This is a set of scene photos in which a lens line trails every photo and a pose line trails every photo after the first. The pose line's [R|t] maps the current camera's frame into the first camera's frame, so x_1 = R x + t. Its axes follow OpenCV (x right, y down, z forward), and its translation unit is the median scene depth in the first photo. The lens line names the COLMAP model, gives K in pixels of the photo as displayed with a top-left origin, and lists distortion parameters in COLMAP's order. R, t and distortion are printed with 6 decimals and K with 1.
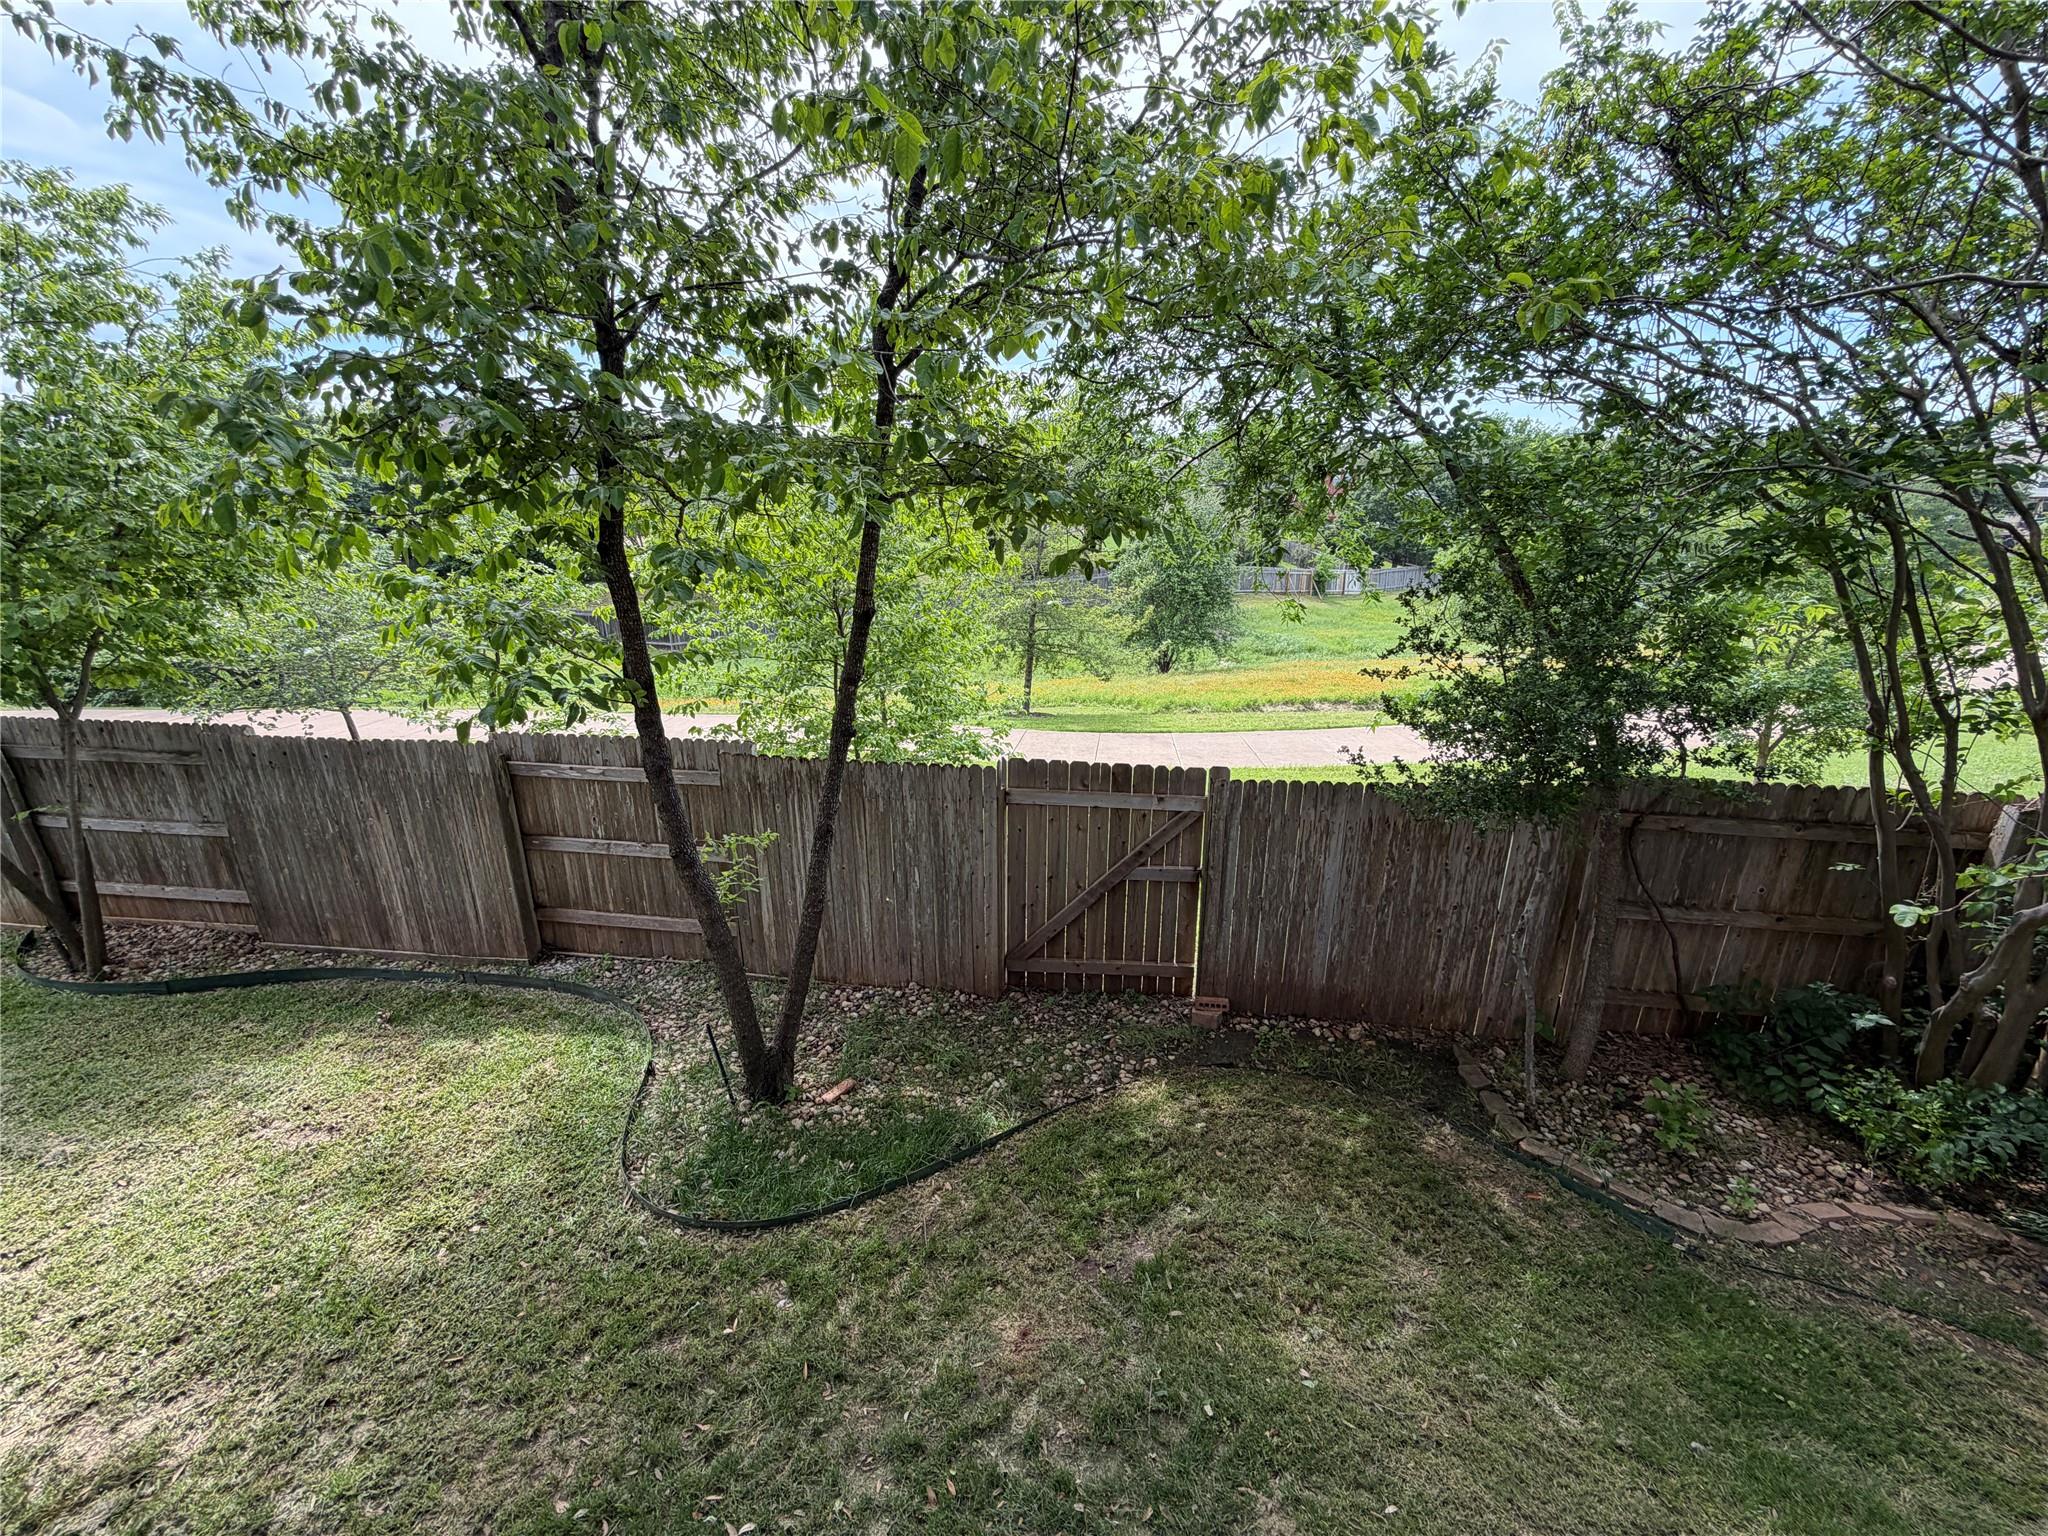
lens RADIAL K [[817.4, 0, 1019.5], [0, 817.4, 766.6], [0, 0, 1]] dist [0.000788, 0.000190]
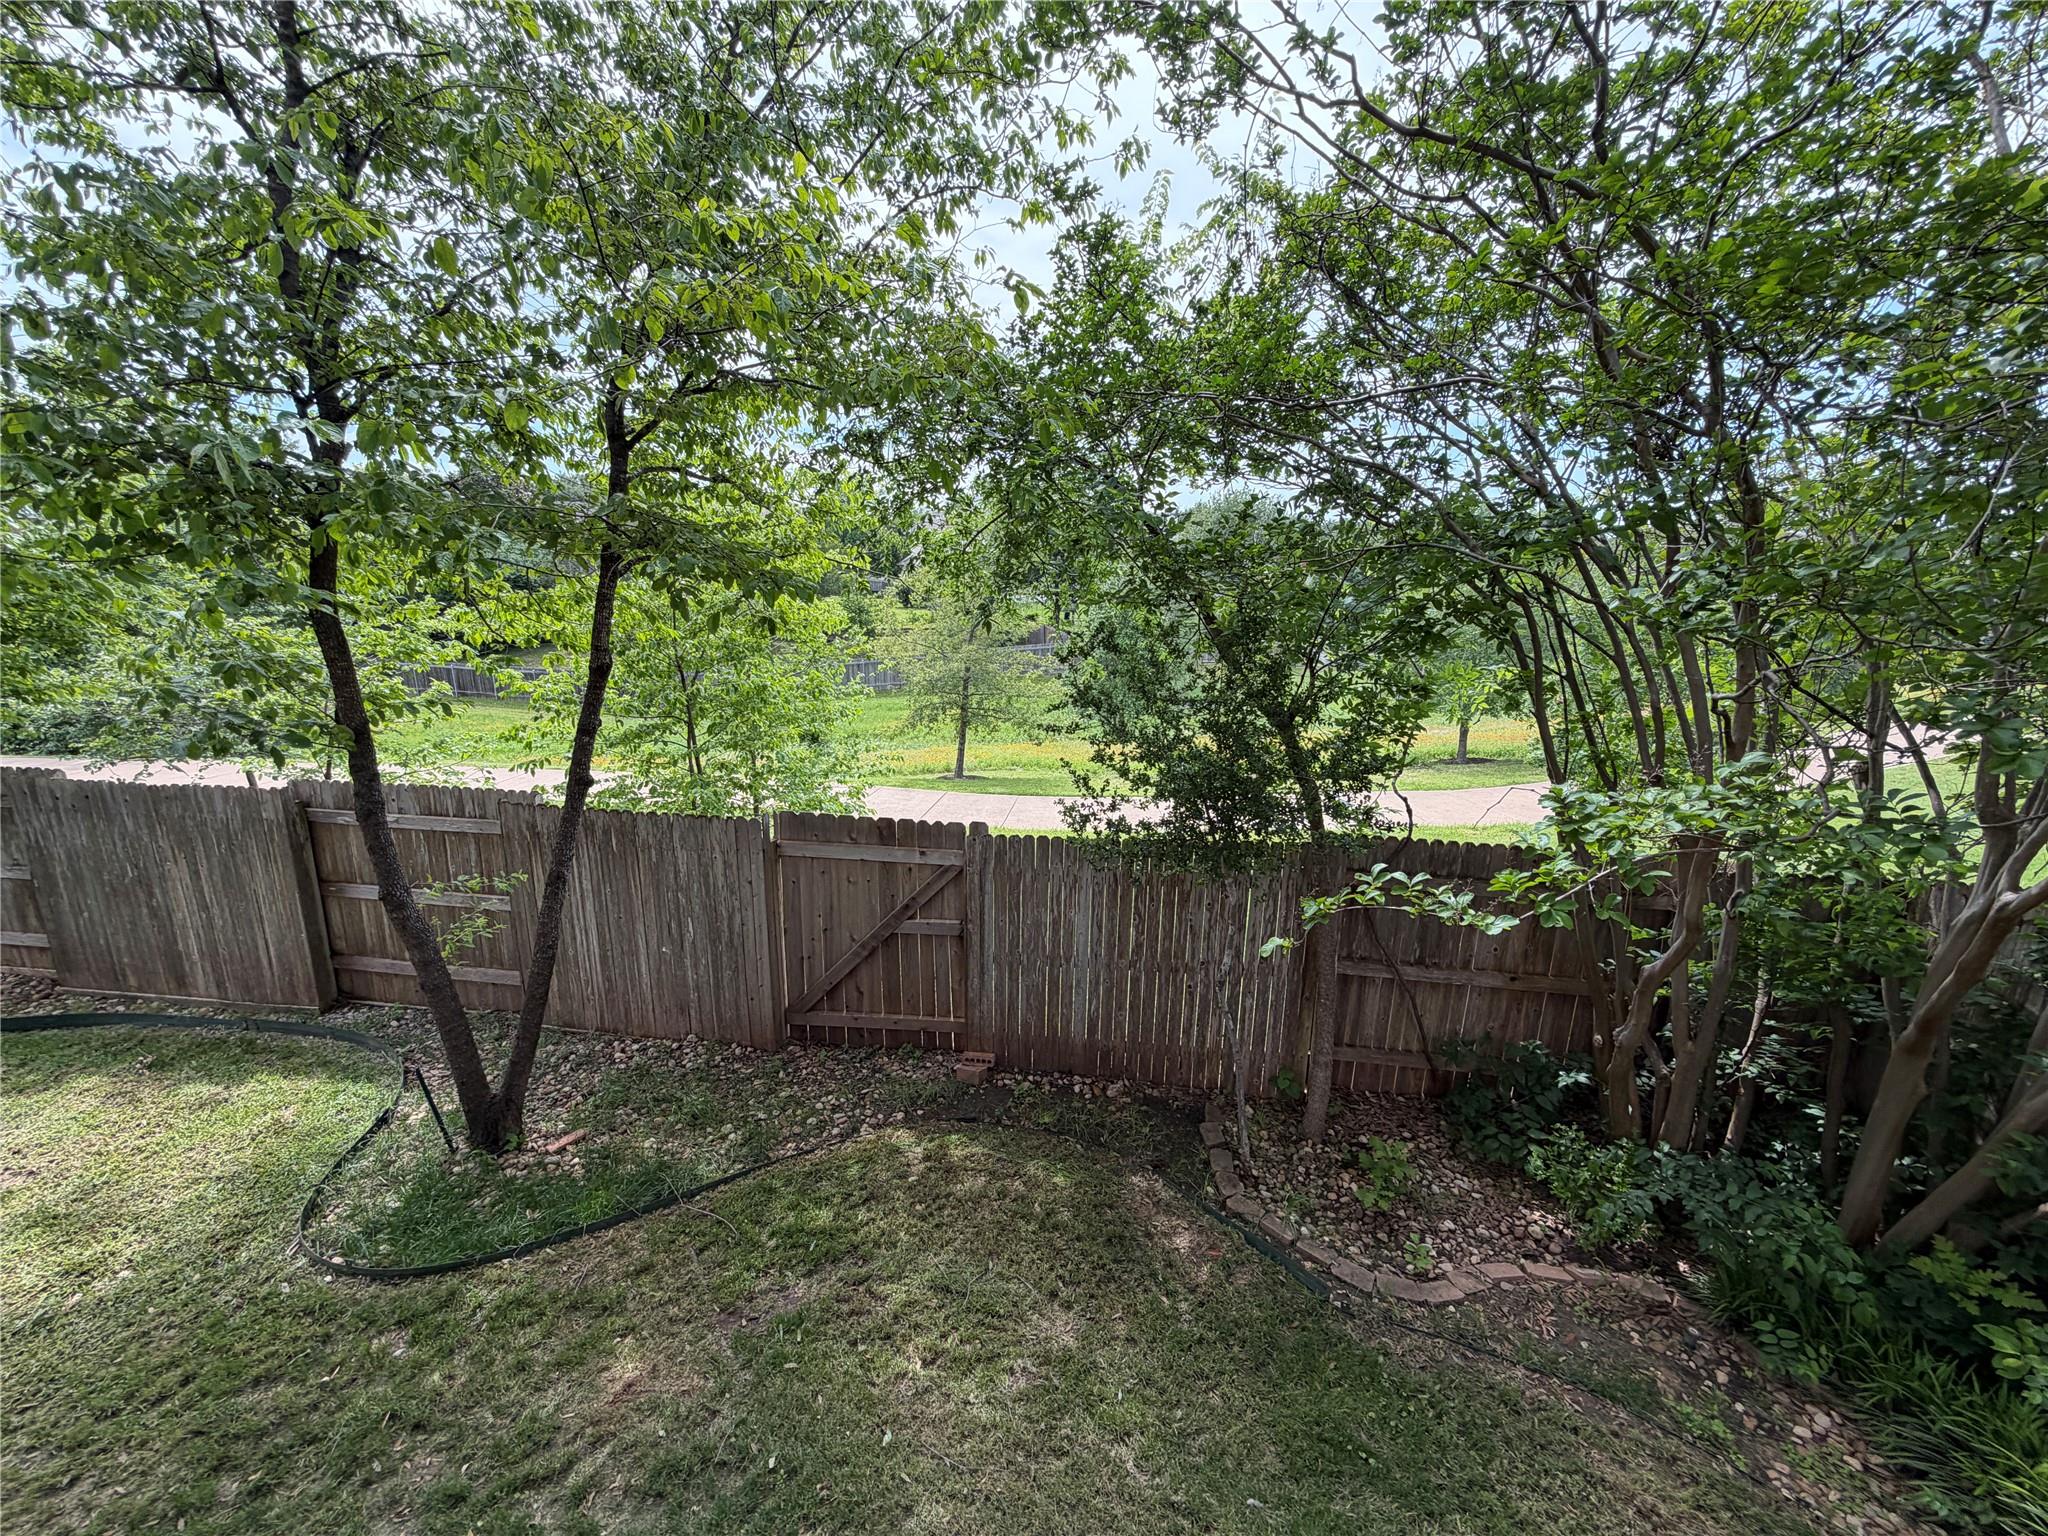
lens RADIAL K [[817.4, 0, 1019.5], [0, 817.4, 766.6], [0, 0, 1]] dist [0.000788, 0.000190]
pose [[0.999844, 0.015409, 0.008583, 0.280515], [-0.014661, 0.996581, -0.081305, 0.013524], [-0.009807, 0.081166, 0.996652, -0.031396]]
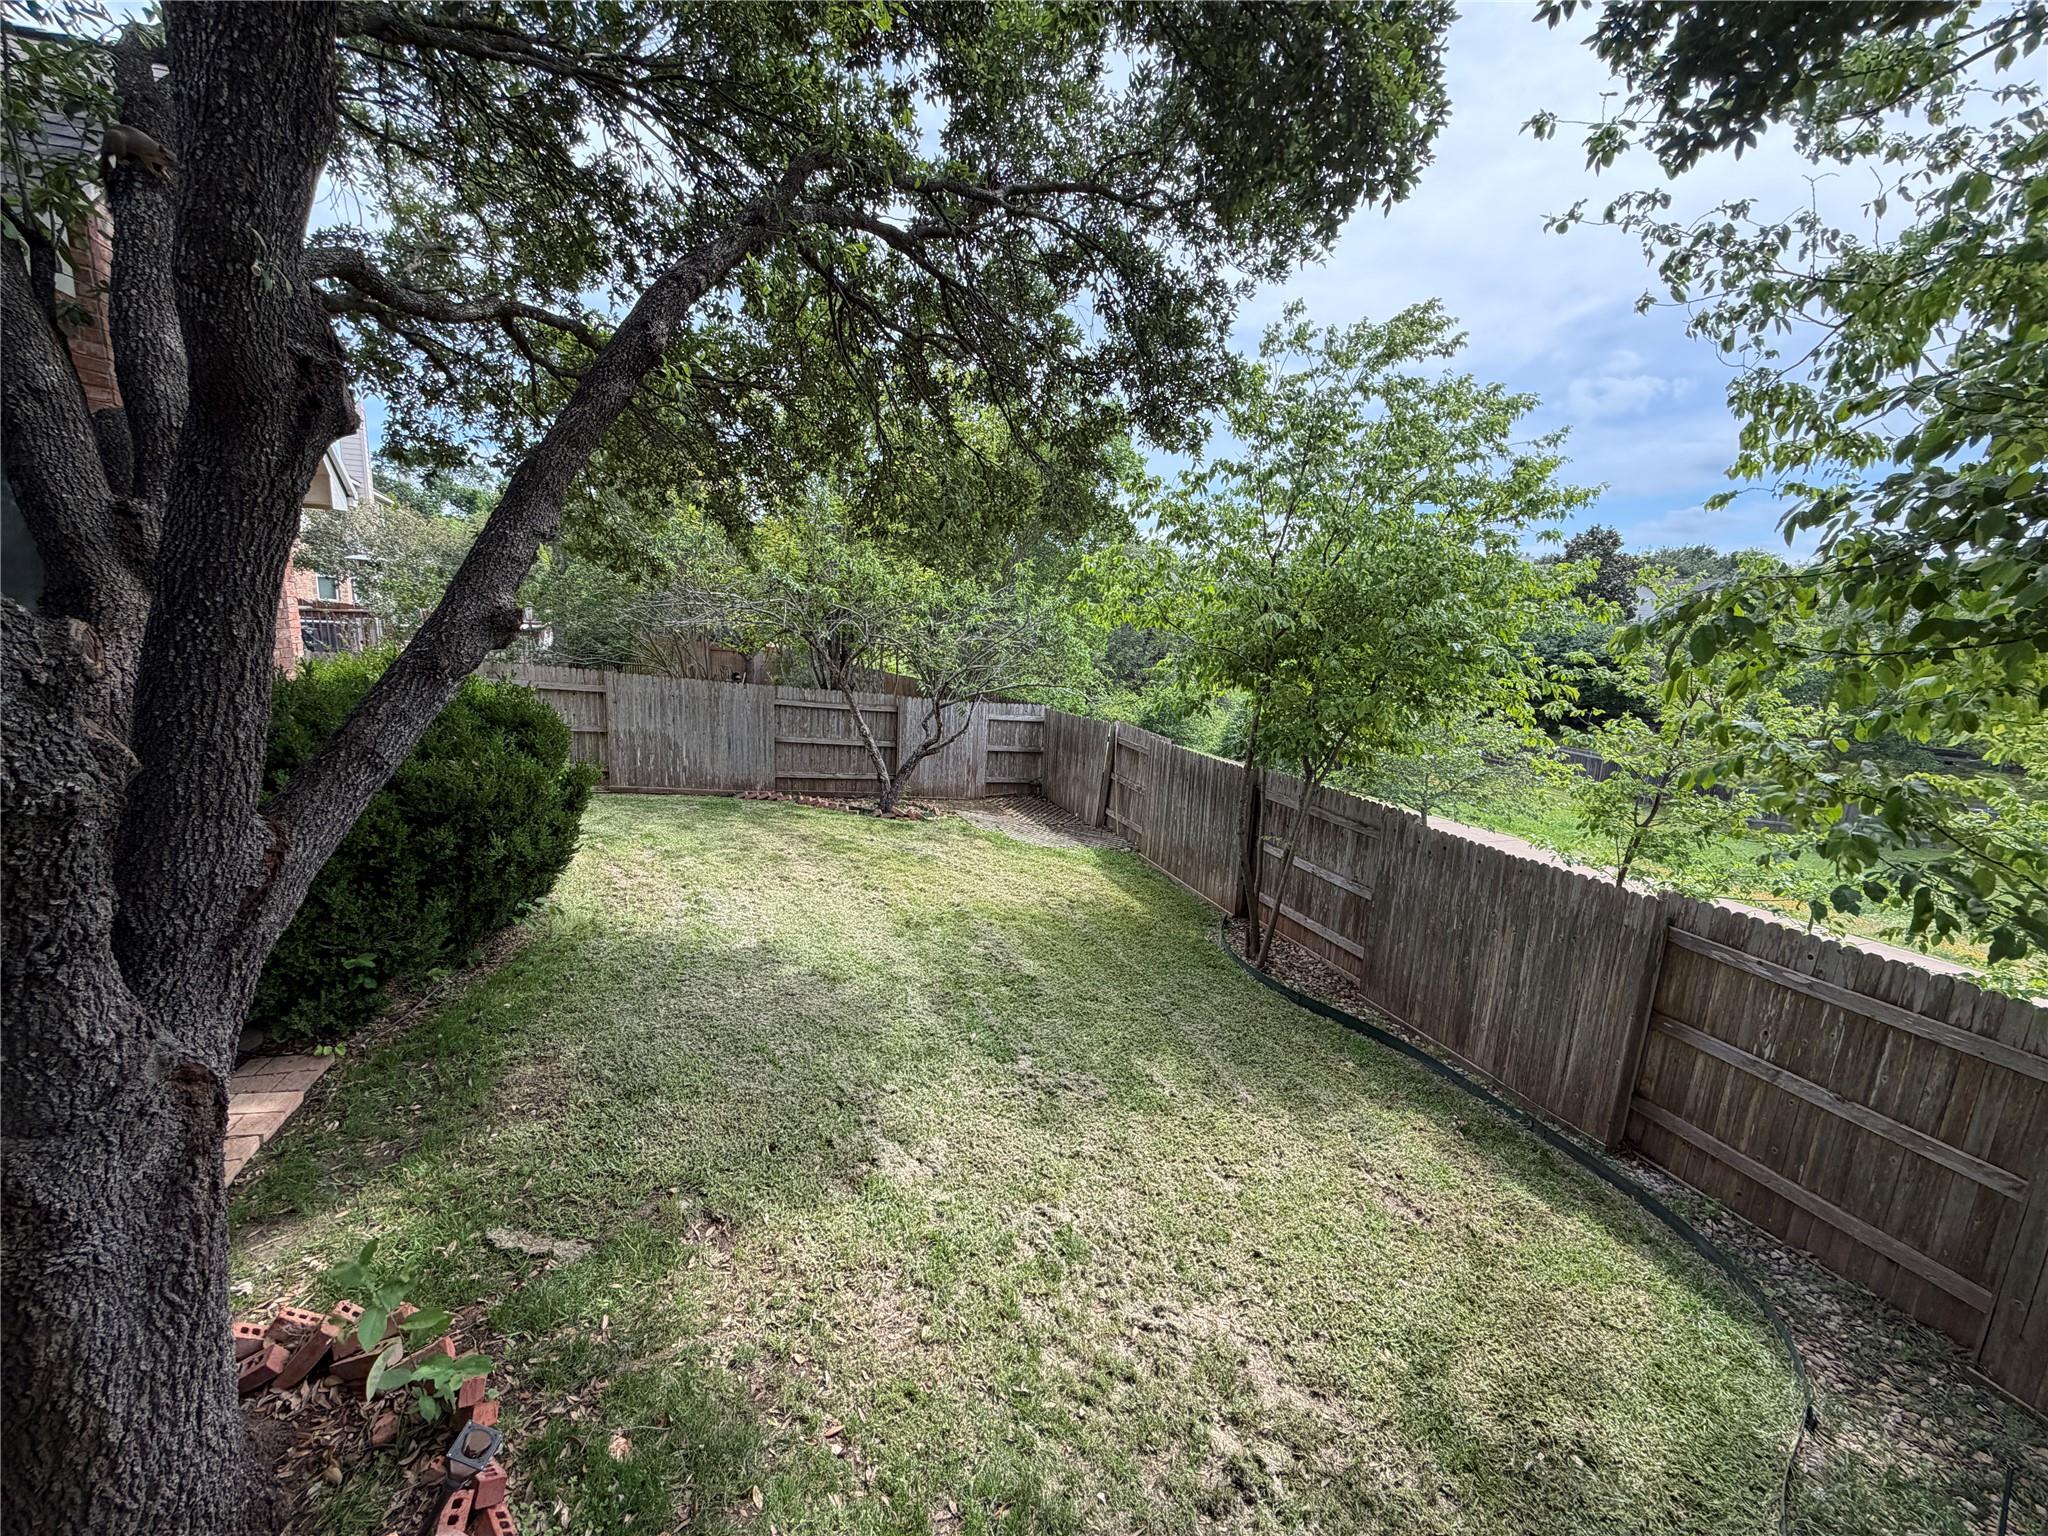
lens RADIAL K [[817.4, 0, 1019.5], [0, 817.4, 766.6], [0, 0, 1]] dist [0.000788, 0.000190]
pose [[0.442372, 0.185622, -0.877412, -0.217230], [-0.322674, 0.945771, 0.037399, 0.026779], [0.836773, 0.266574, 0.478278, -0.059283]]
